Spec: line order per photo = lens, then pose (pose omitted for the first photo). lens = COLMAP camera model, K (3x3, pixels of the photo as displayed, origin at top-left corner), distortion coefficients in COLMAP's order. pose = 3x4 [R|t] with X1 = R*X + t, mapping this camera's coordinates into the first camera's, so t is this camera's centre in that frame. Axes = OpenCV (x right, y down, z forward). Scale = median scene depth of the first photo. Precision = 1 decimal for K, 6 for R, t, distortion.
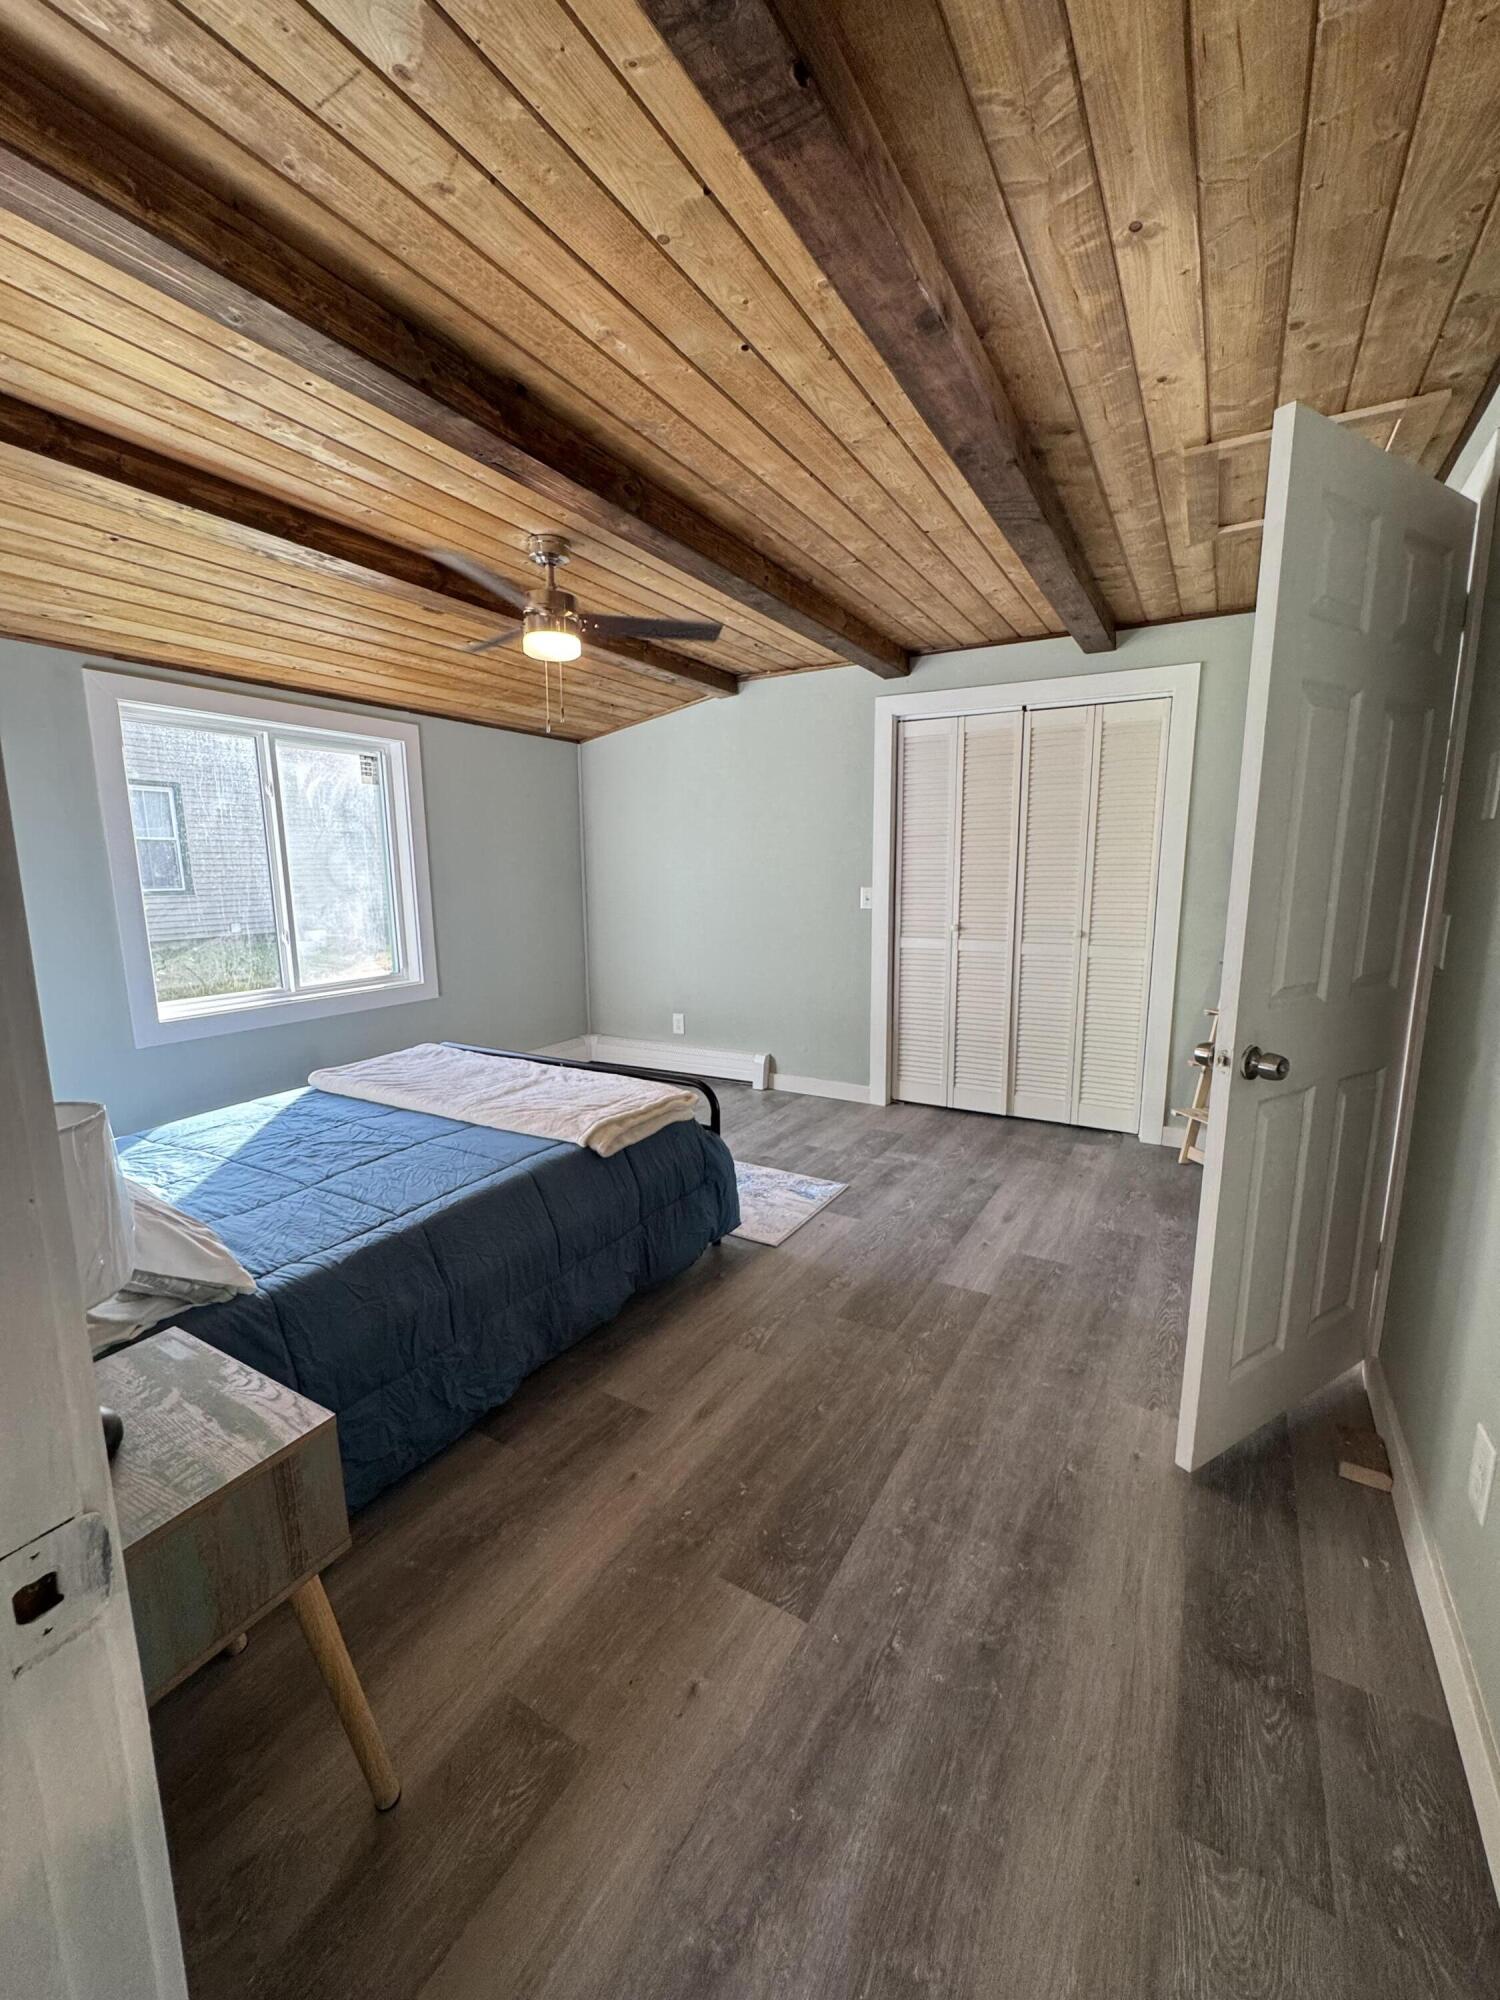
lens RADIAL K [[797.8, 0, 750.0], [0, 797.8, 1000.0], [0, 0, 1]] dist [-0.001189, 0.000028]
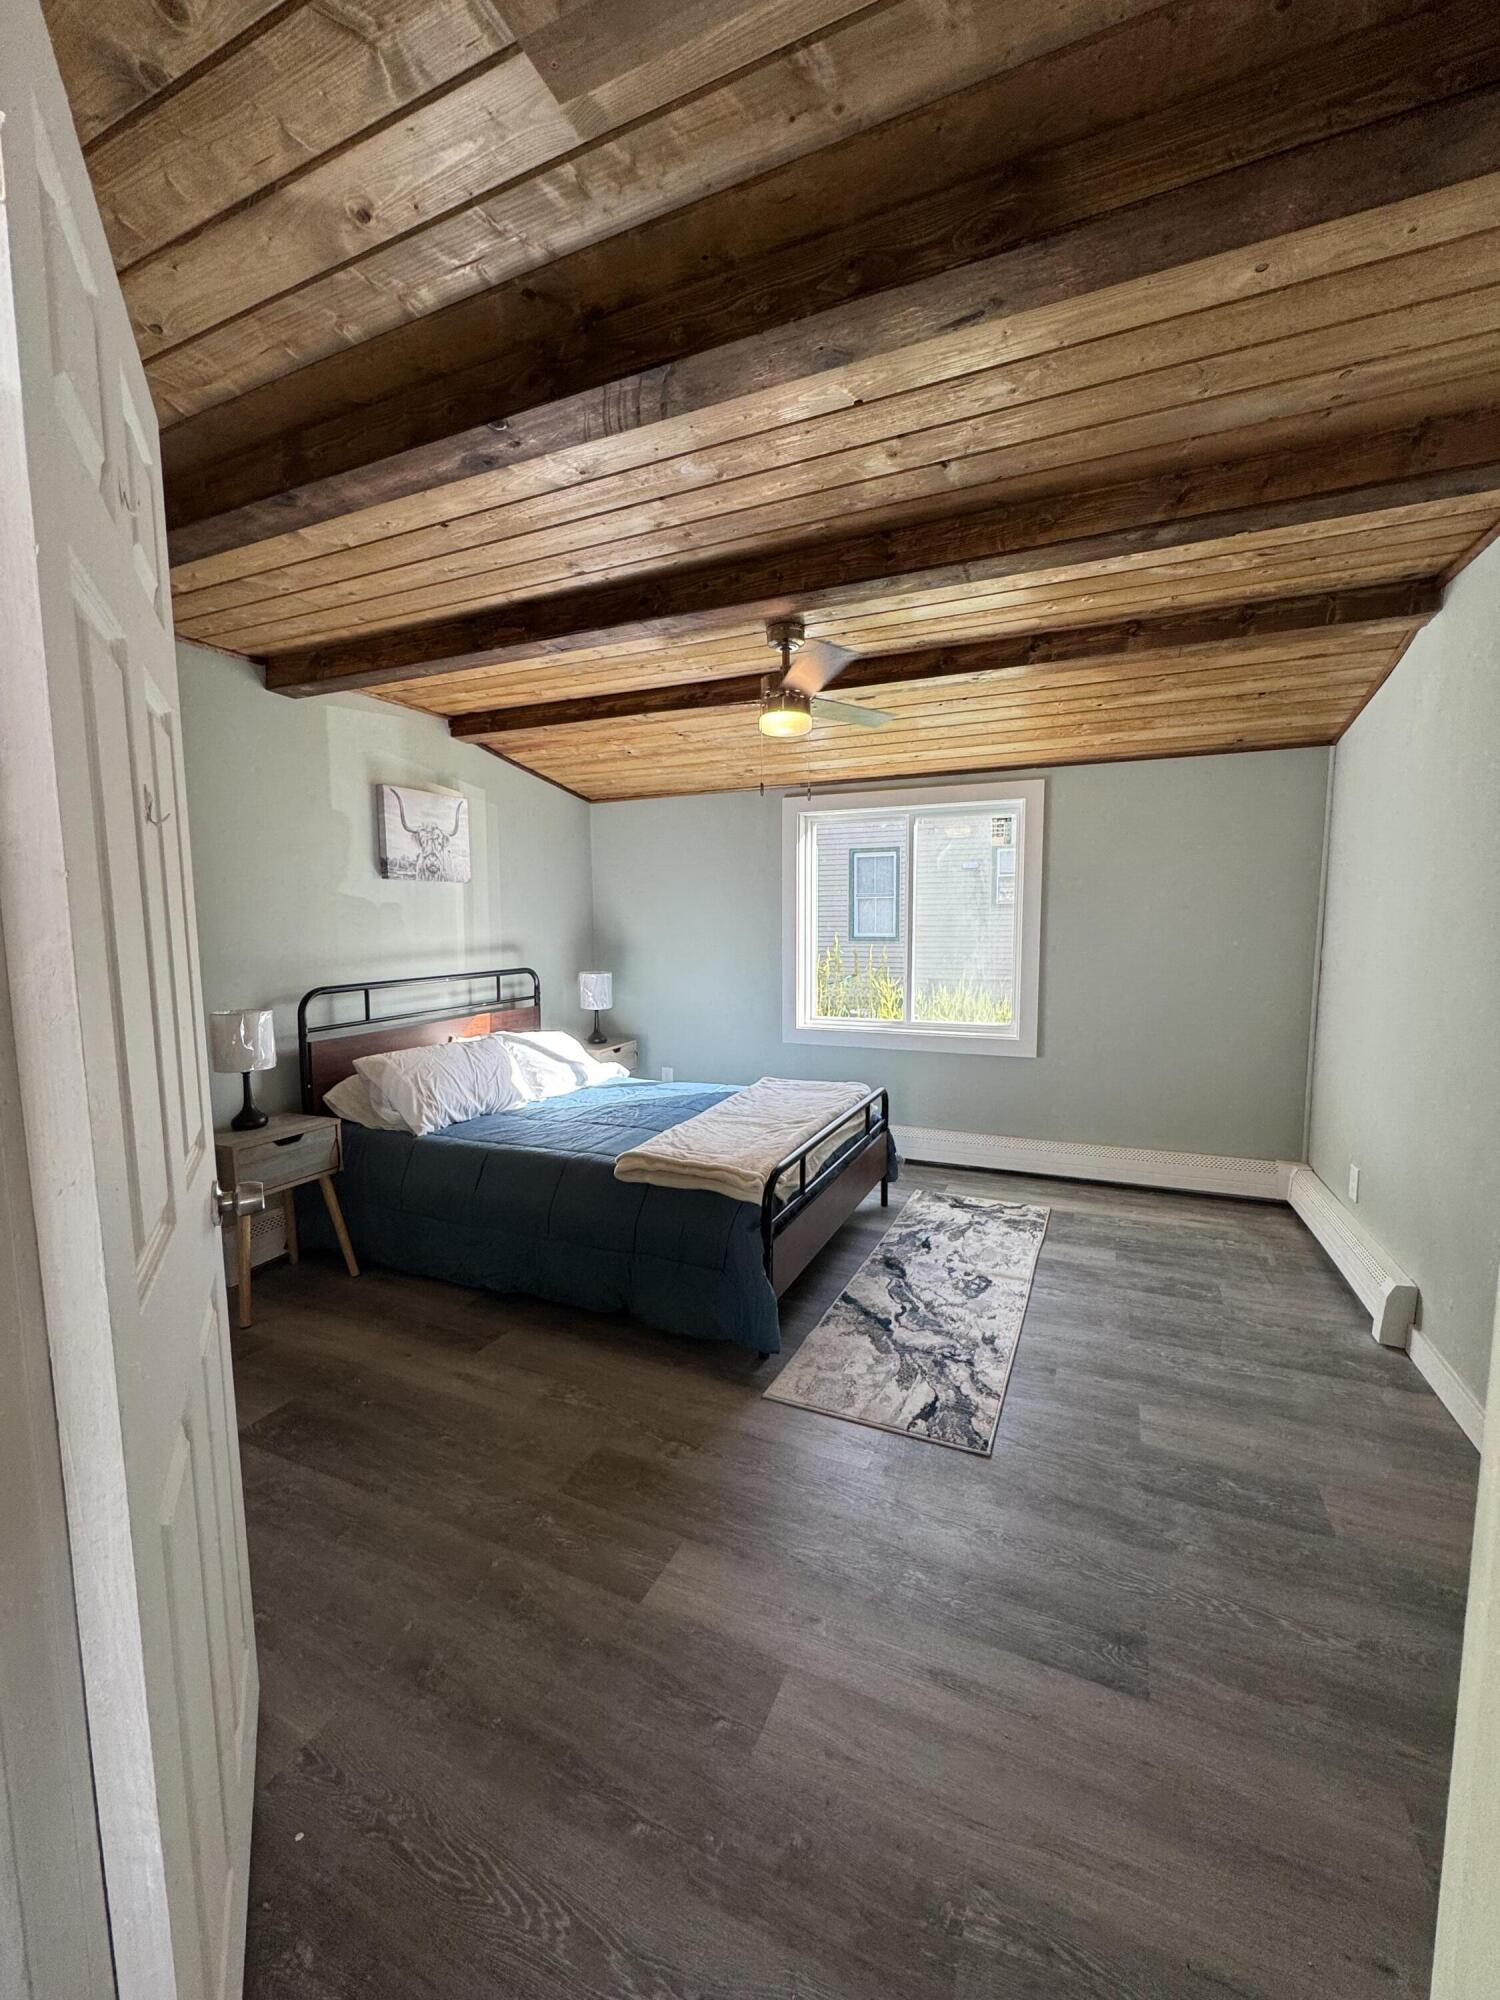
lens RADIAL K [[797.8, 0, 750.0], [0, 797.8, 1000.0], [0, 0, 1]] dist [-0.001189, 0.000028]
pose [[0.112443, 0.107173, -0.987862, 0.601503], [-0.155984, 0.983744, 0.088972, -0.120897], [0.981339, 0.144086, 0.127332, 0.628374]]
